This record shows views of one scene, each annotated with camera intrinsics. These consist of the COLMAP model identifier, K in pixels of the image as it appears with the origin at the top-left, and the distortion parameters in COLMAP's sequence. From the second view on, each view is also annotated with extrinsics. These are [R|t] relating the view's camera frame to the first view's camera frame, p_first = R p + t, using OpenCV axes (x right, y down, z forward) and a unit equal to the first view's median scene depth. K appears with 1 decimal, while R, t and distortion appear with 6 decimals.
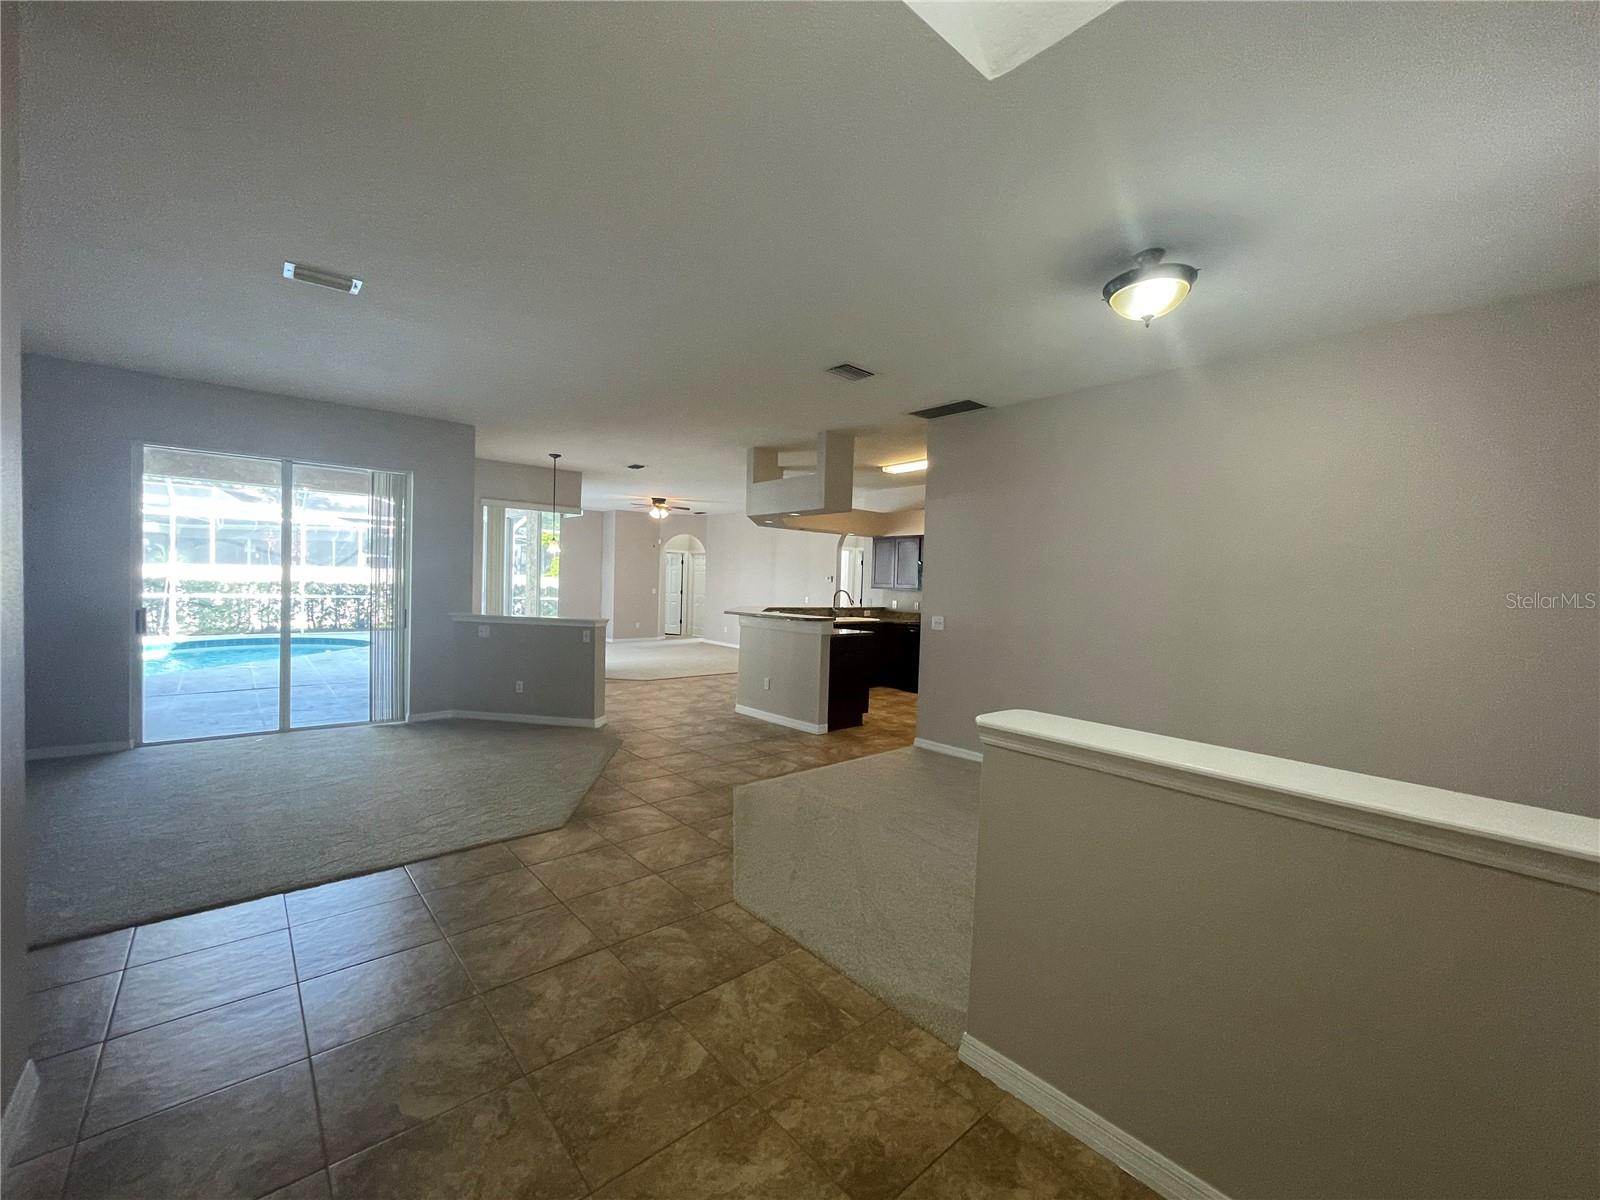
lens RADIAL K [[644.5, 0, 796.8], [0, 644.5, 601.3], [0, 0, 1]] dist [-0.006808, 0.000011]
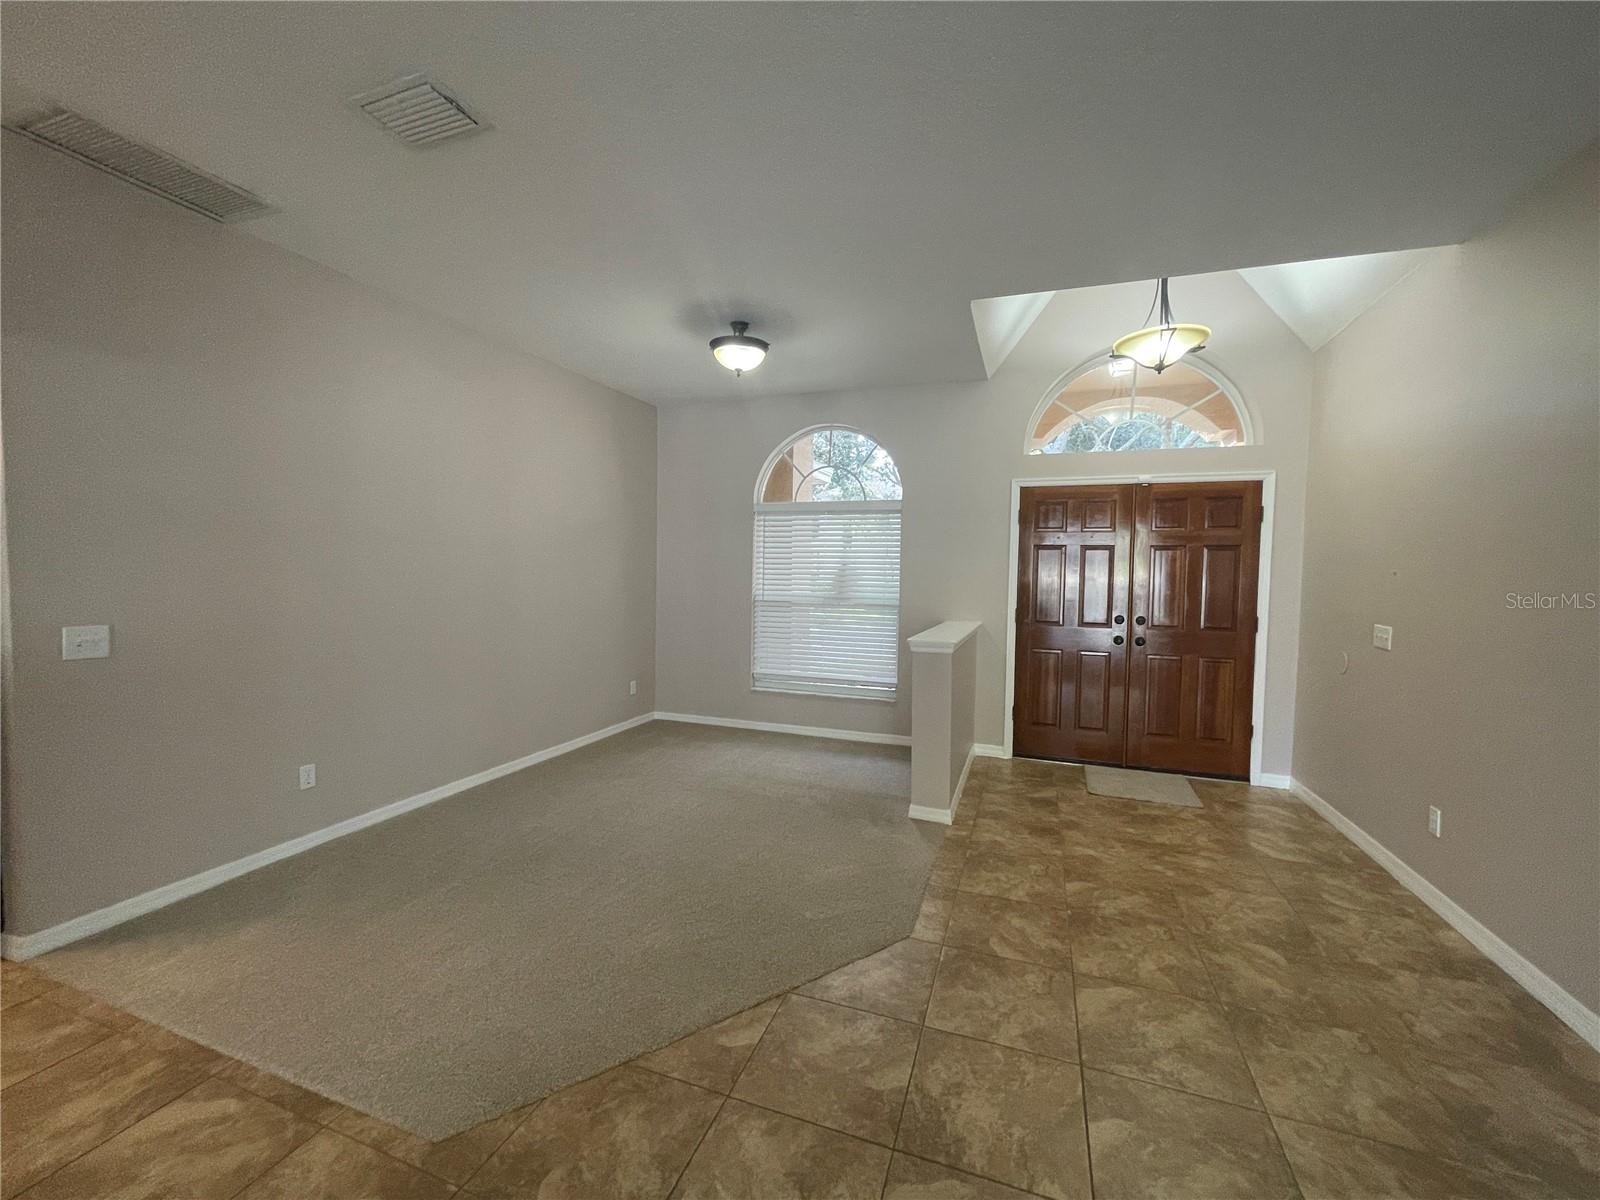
lens RADIAL K [[644.5, 0, 801.7], [0, 644.5, 598.0], [0, 0, 1]] dist [-0.006808, 0.000011]
pose [[-0.484091, -0.076673, 0.871652, -0.899059], [-0.004041, 0.996339, 0.085397, -0.080648], [-0.875009, 0.037818, -0.482628, 1.823519]]
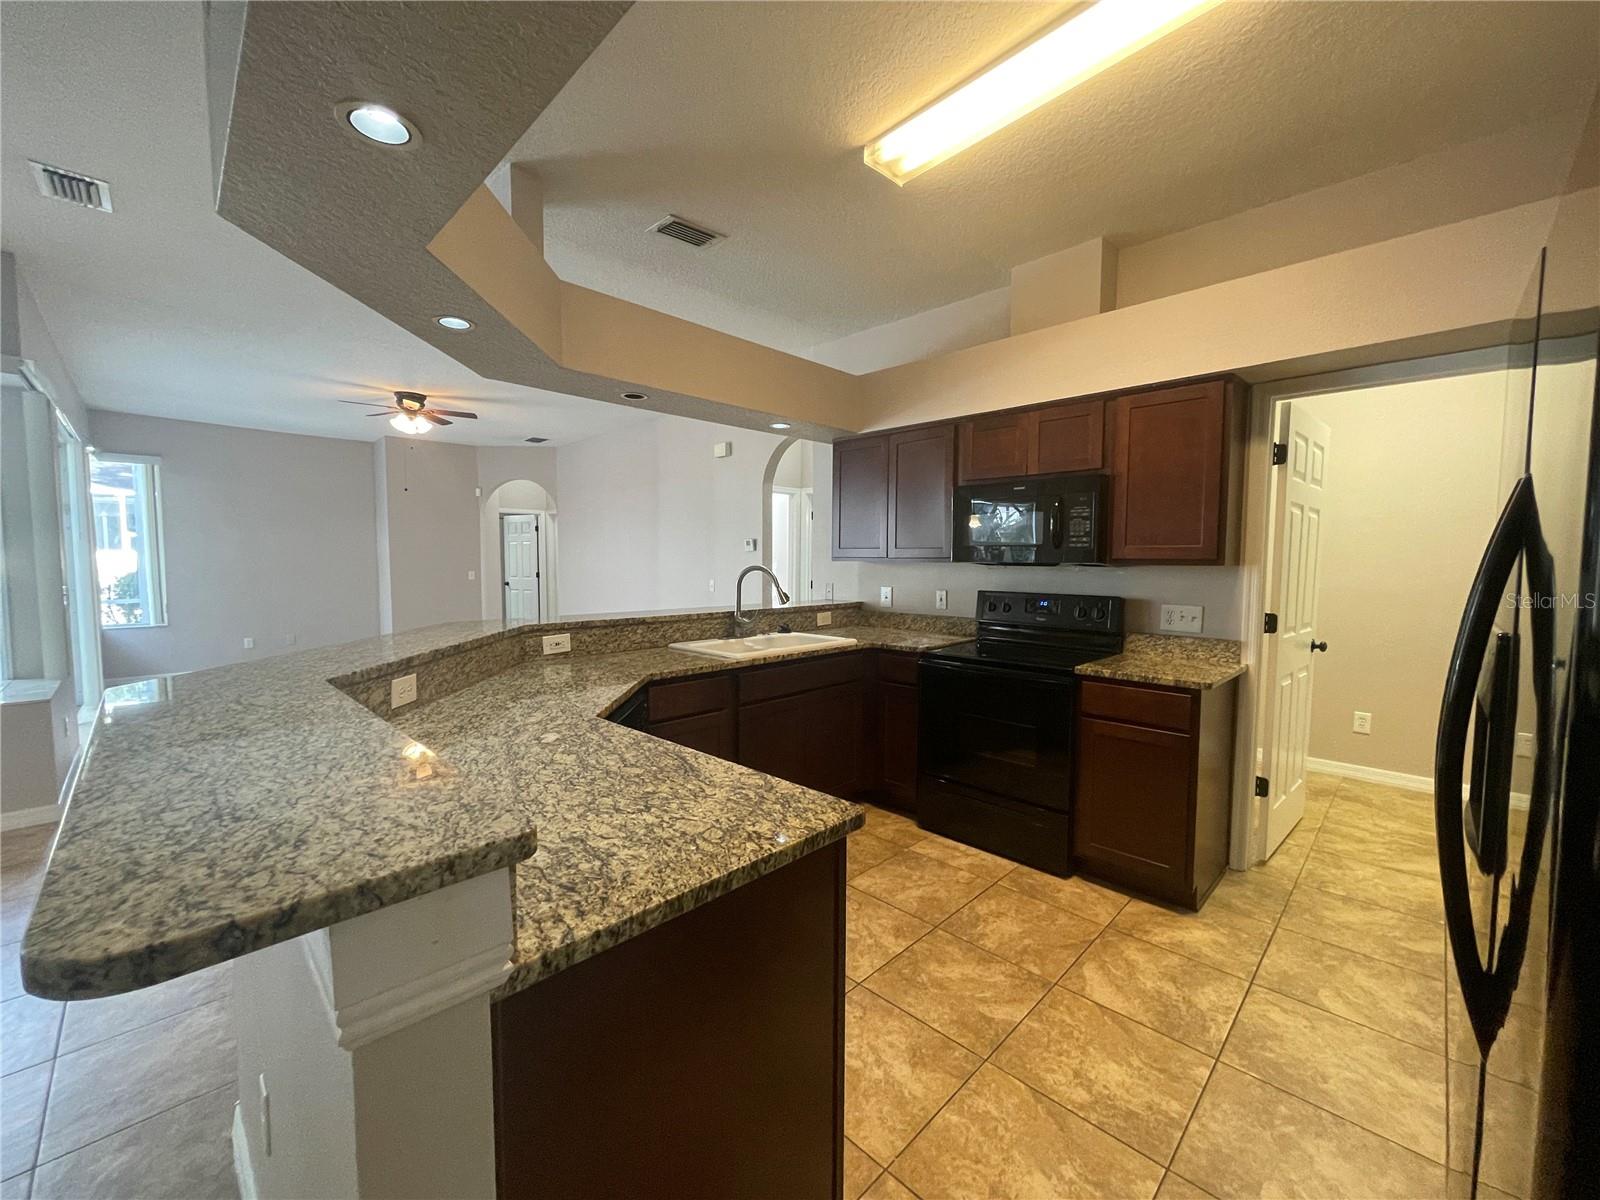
lens RADIAL K [[644.5, 0, 805.0], [0, 644.5, 602.2], [0, 0, 1]] dist [-0.006808, 0.000011]
pose [[0.996561, -0.029845, 0.077300, 0.048428], [0.026813, 0.998841, 0.039979, -0.007493], [-0.078403, -0.037769, 0.996206, 0.439144]]
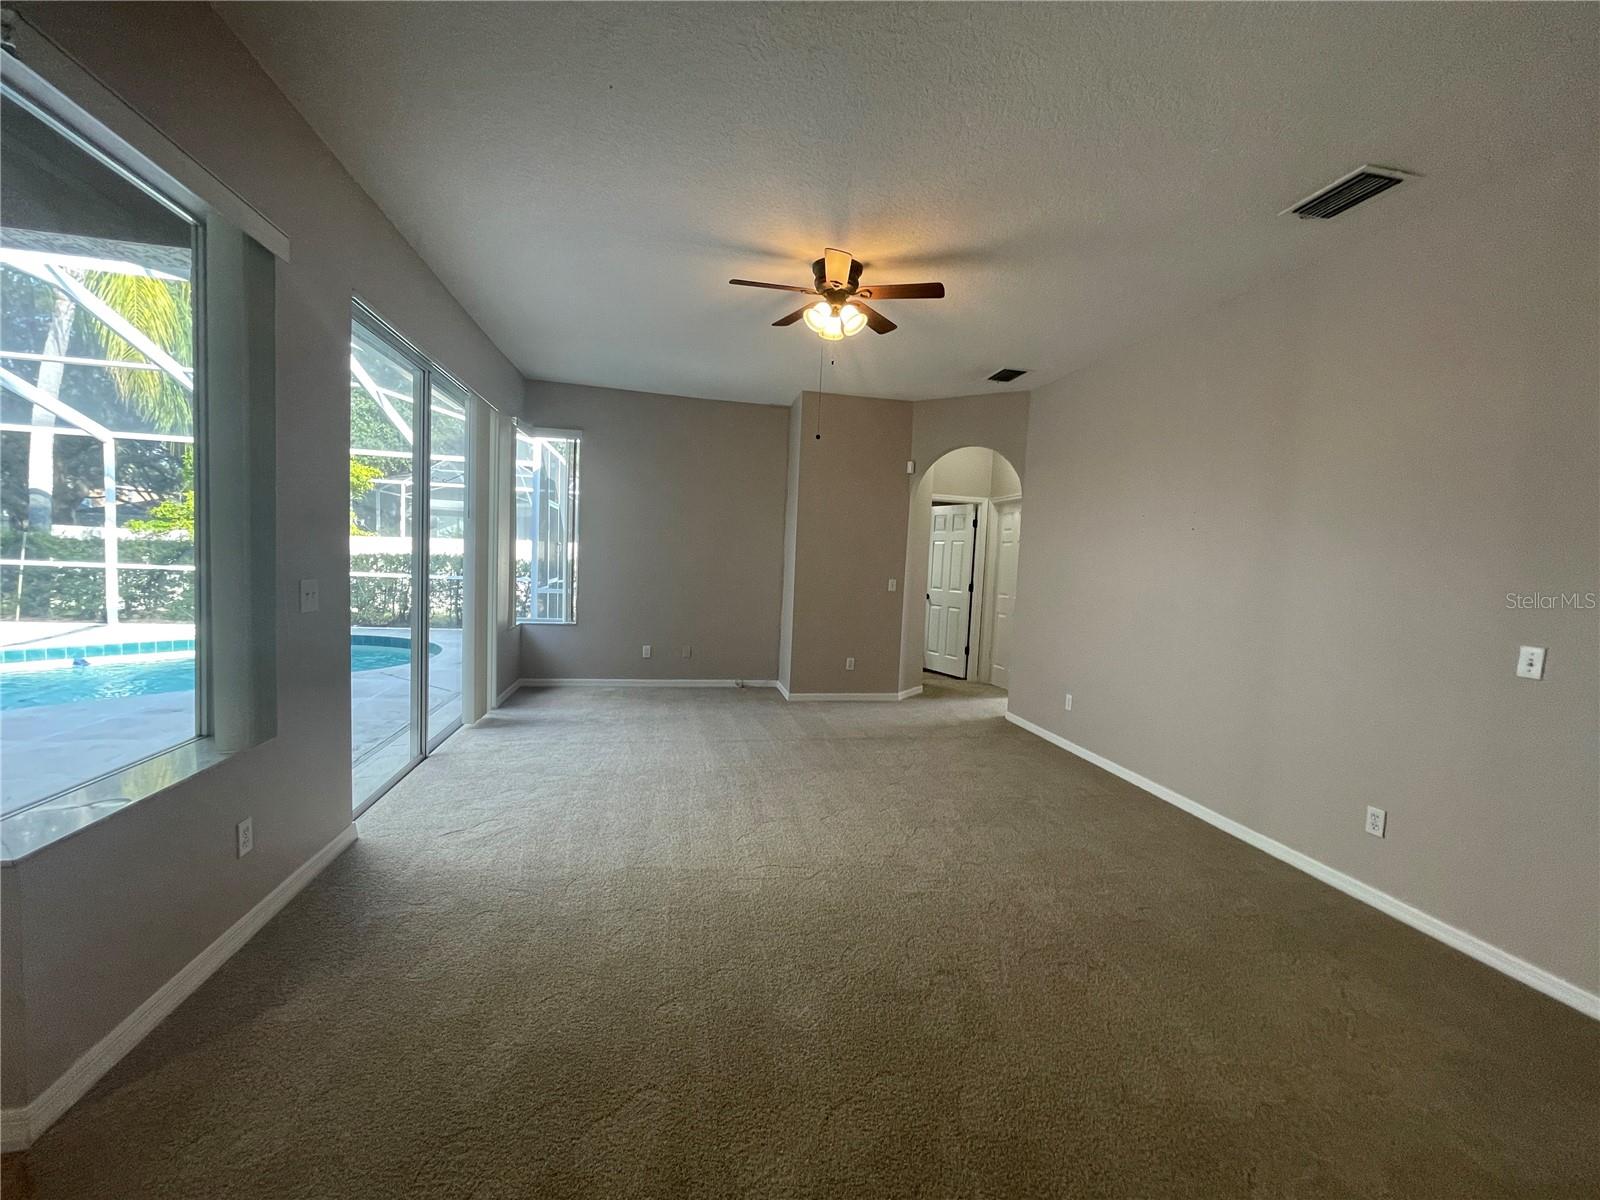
lens RADIAL K [[644.5, 0, 807.2], [0, 644.5, 599.9], [0, 0, 1]] dist [-0.006808, 0.000011]
pose [[0.877257, 0.042073, -0.478175, -0.078095], [-0.035149, 0.999108, 0.023424, -0.016064], [0.478733, -0.003741, 0.877952, 0.699360]]
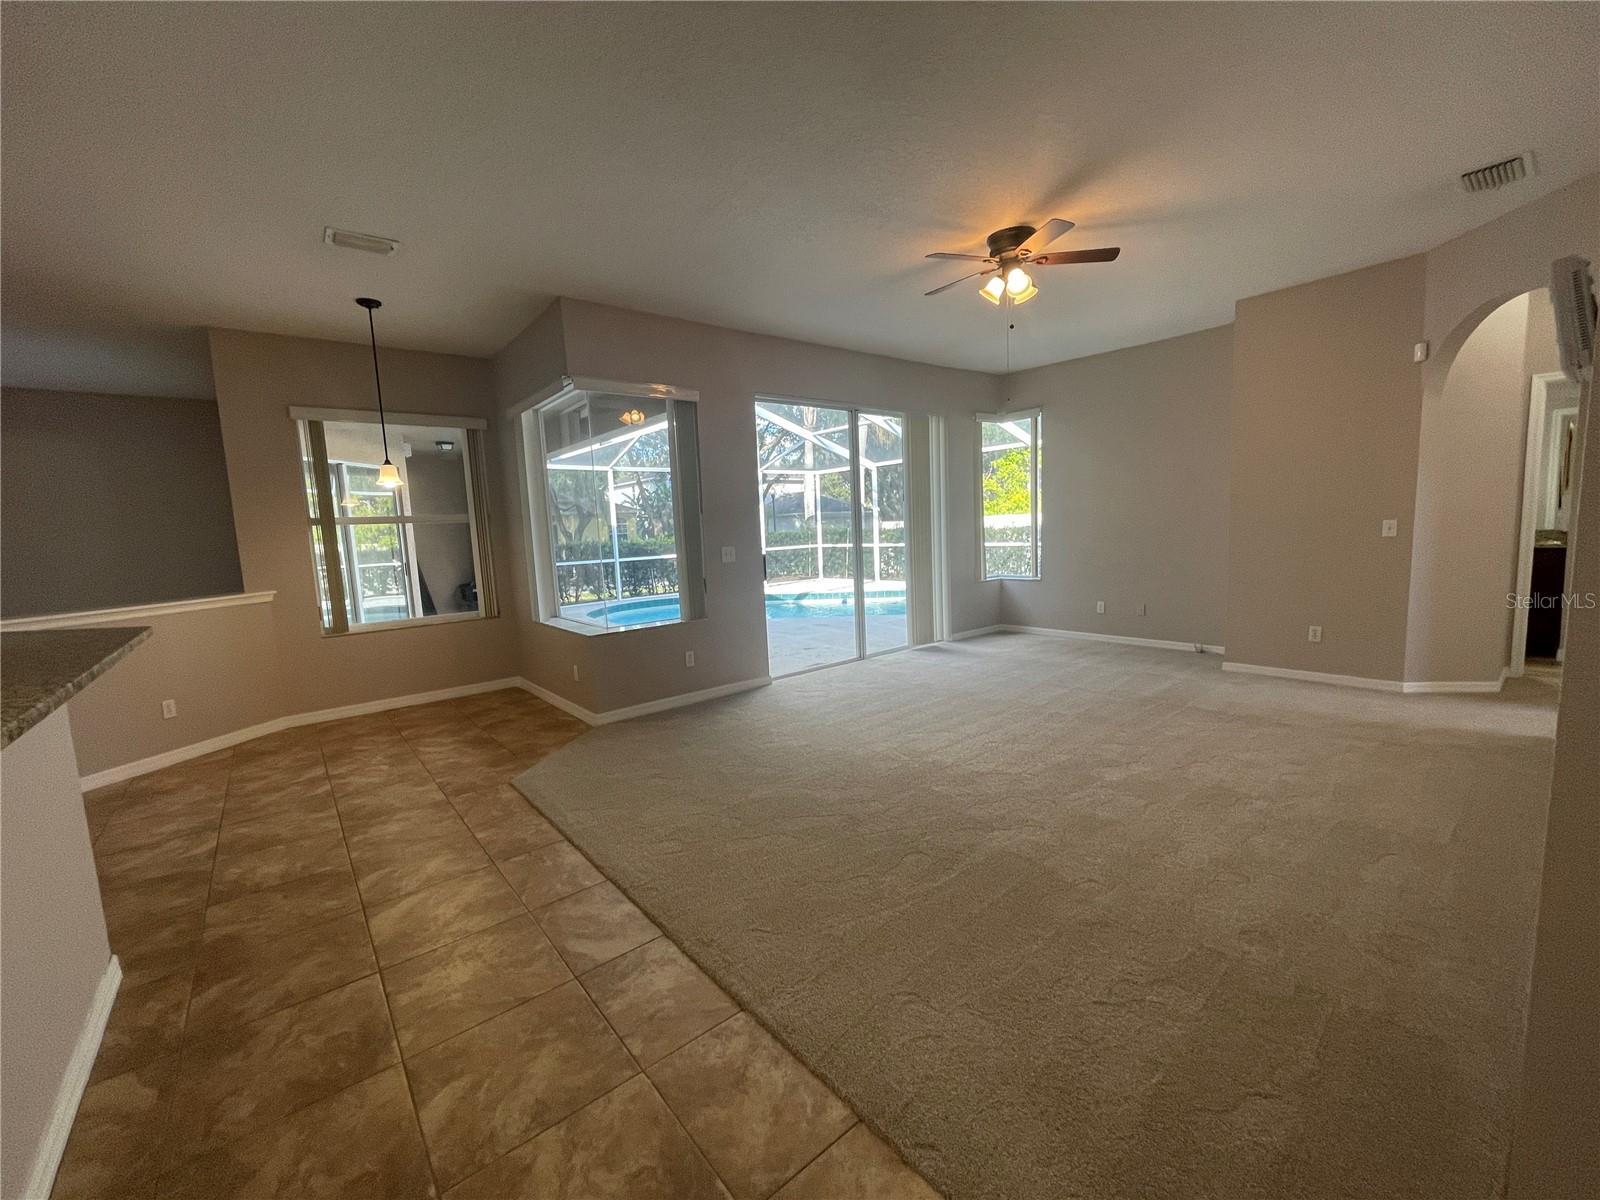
lens RADIAL K [[644.5, 0, 798.2], [0, 644.5, 601.1], [0, 0, 1]] dist [-0.006808, 0.000011]
pose [[-0.024970, 0.088155, -0.995794, 0.100837], [0.012954, 0.996049, 0.087853, -0.013398], [0.999604, -0.010706, -0.026013, 0.853425]]
